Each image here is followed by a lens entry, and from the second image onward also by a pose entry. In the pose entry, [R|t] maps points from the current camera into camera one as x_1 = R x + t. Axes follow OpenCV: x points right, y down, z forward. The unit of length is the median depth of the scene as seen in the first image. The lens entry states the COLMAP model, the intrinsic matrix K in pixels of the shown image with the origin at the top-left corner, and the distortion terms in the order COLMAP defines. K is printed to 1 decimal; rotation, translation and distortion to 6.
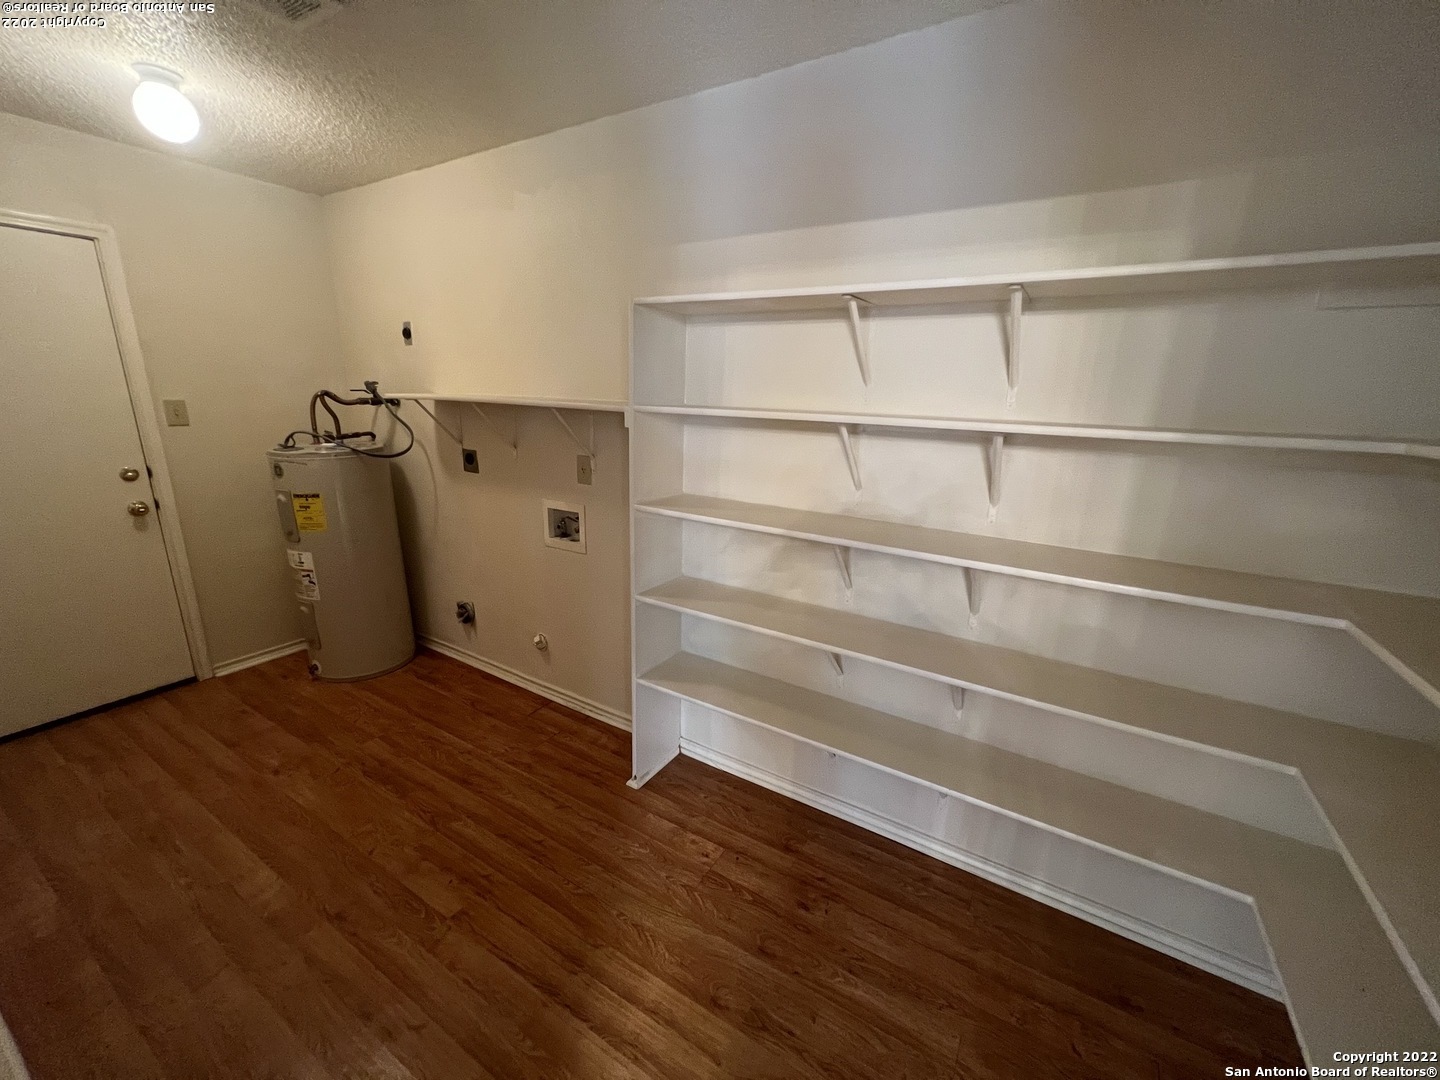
lens RADIAL K [[574.7, 0, 721.8], [0, 574.7, 537.3], [0, 0, 1]] dist [-0.000234, 0.000186]
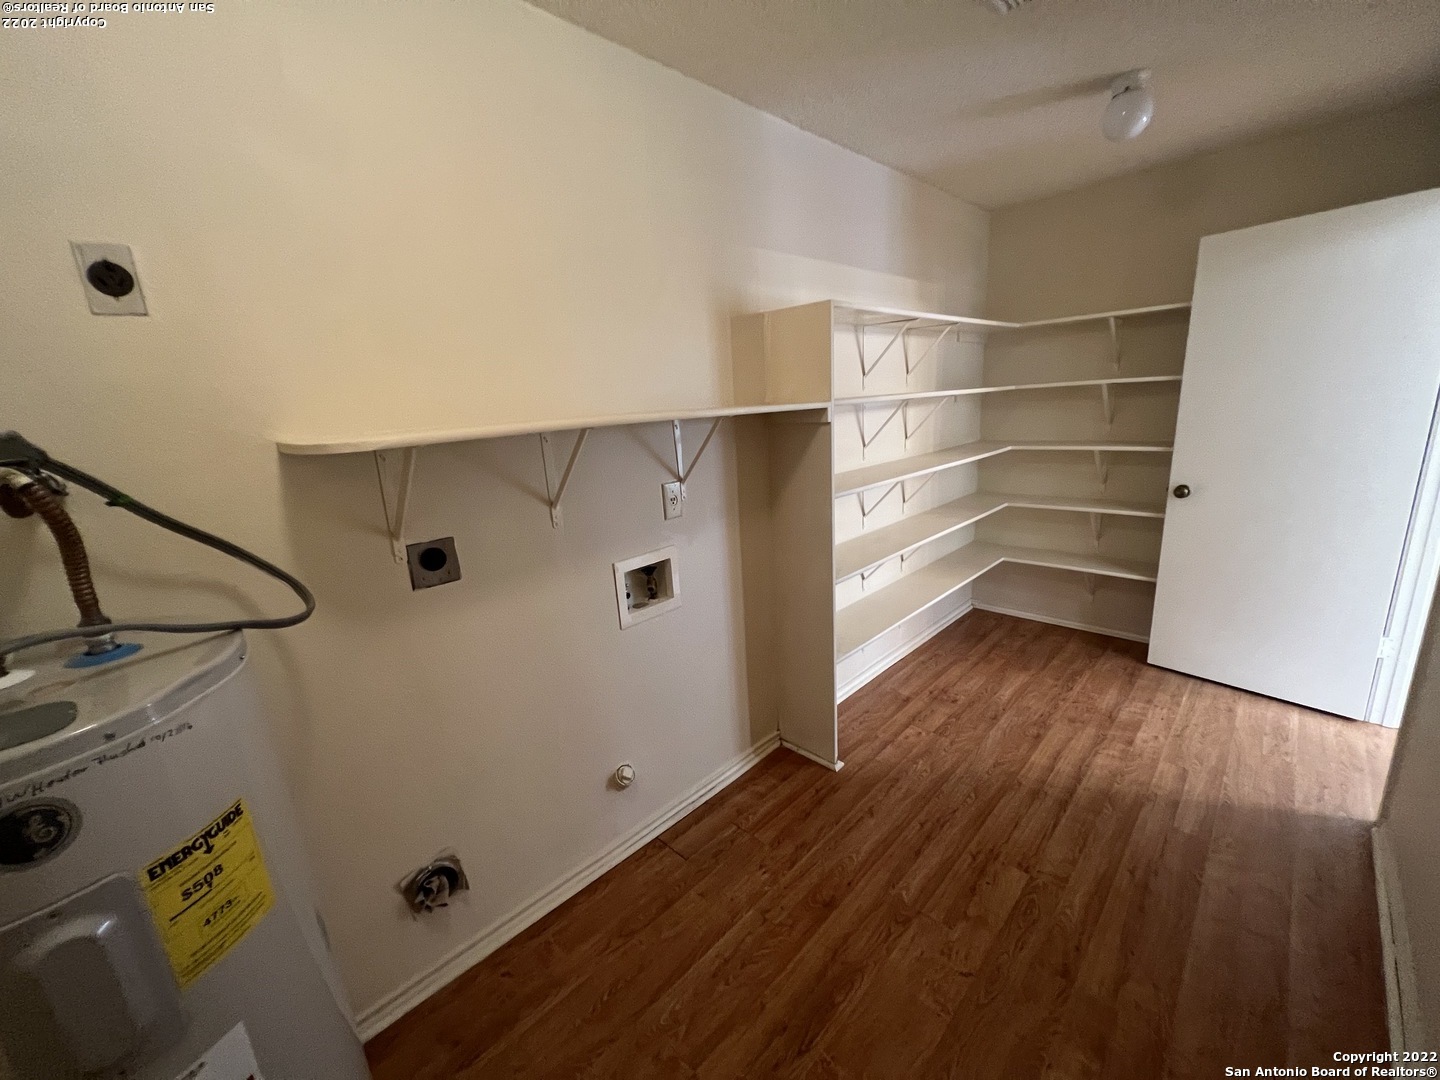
lens RADIAL K [[574.7, 0, 718.7], [0, 574.7, 542.3], [0, 0, 1]] dist [-0.000234, 0.000186]
pose [[0.232167, -0.275459, 0.932857, -1.255586], [0.309488, 0.930139, 0.197632, -0.257881], [-0.922126, 0.242824, 0.301198, 0.933281]]
